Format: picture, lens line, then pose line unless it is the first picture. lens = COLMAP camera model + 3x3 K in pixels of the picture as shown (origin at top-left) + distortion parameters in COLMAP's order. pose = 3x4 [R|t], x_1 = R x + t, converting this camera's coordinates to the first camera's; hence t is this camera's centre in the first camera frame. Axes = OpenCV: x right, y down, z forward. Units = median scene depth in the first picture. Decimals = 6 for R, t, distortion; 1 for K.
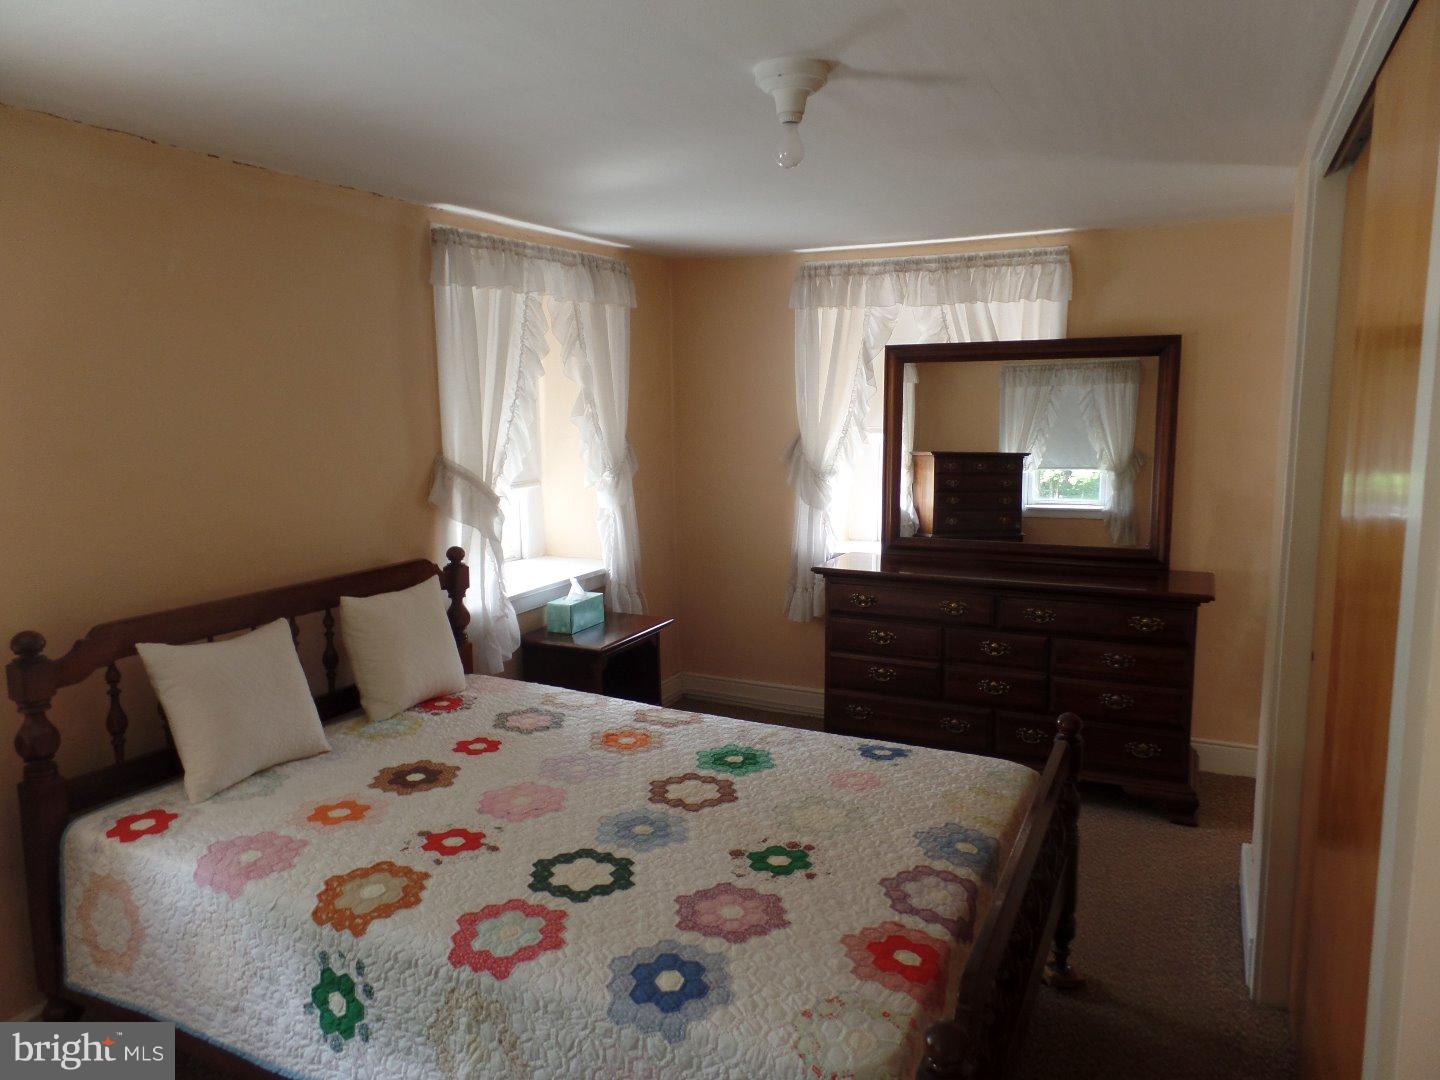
lens RADIAL K [[989.2, 0, 720.0], [0, 989.2, 540.0], [0, 0, 1]] dist [0.001058, 0.000521]
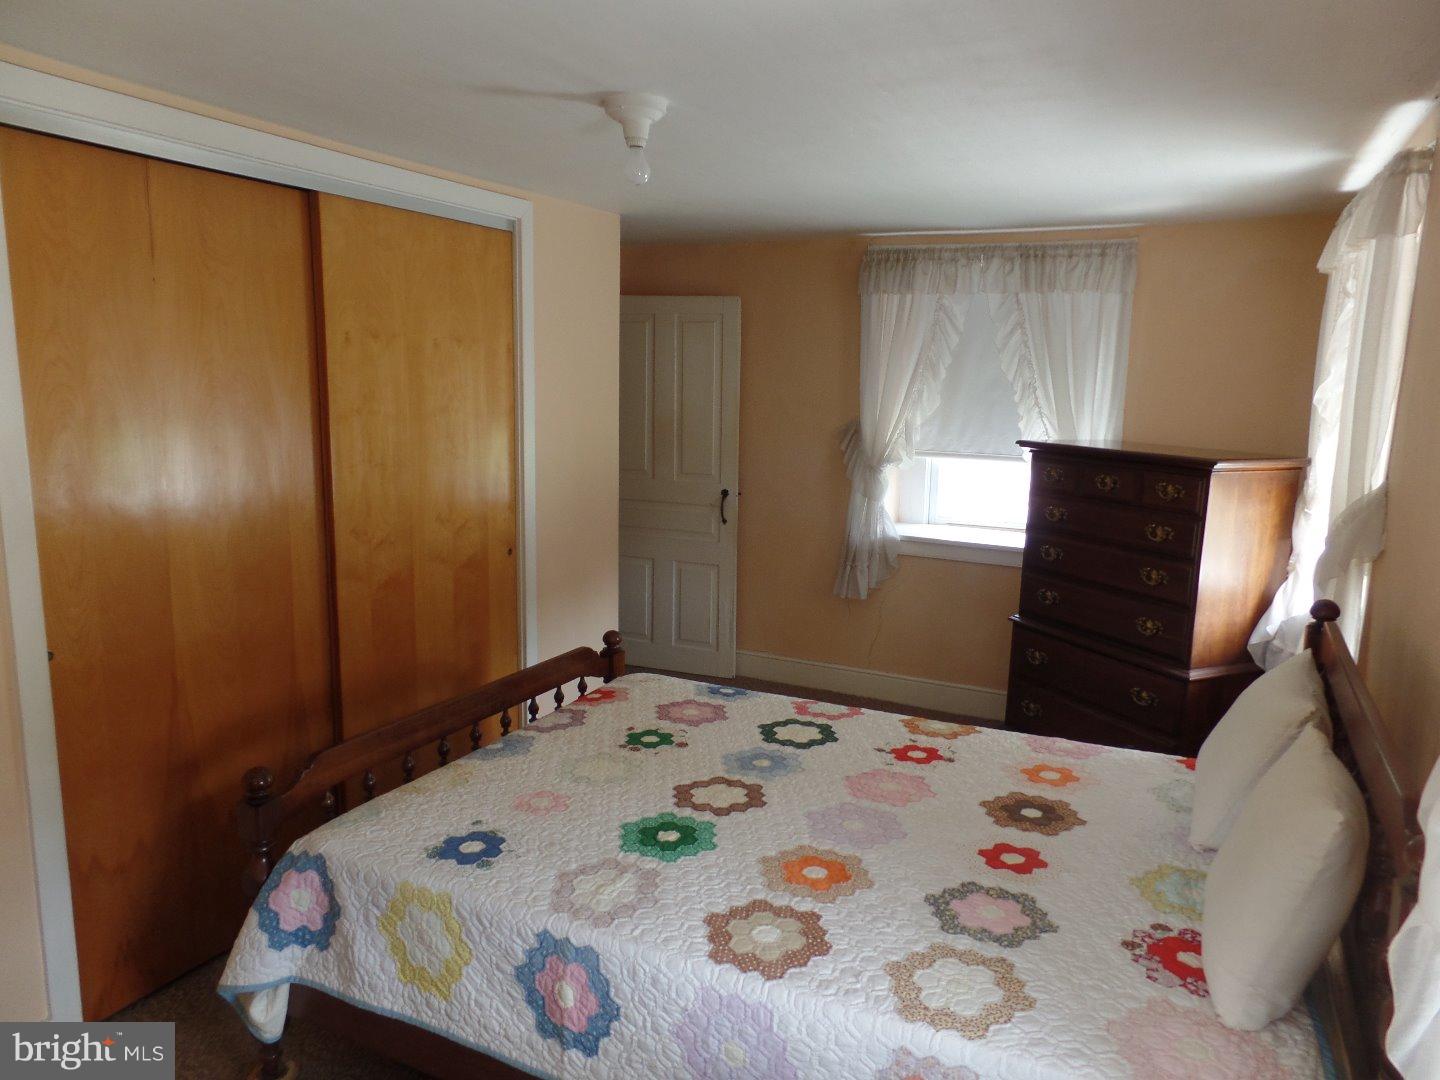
lens RADIAL K [[989.2, 0, 720.0], [0, 989.2, 540.0], [0, 0, 1]] dist [0.001058, 0.000521]
pose [[-0.999931, -0.007687, 0.008924, -0.039426], [-0.004577, 0.951704, 0.306984, -0.308858], [-0.010853, 0.306922, -0.951673, 2.063377]]
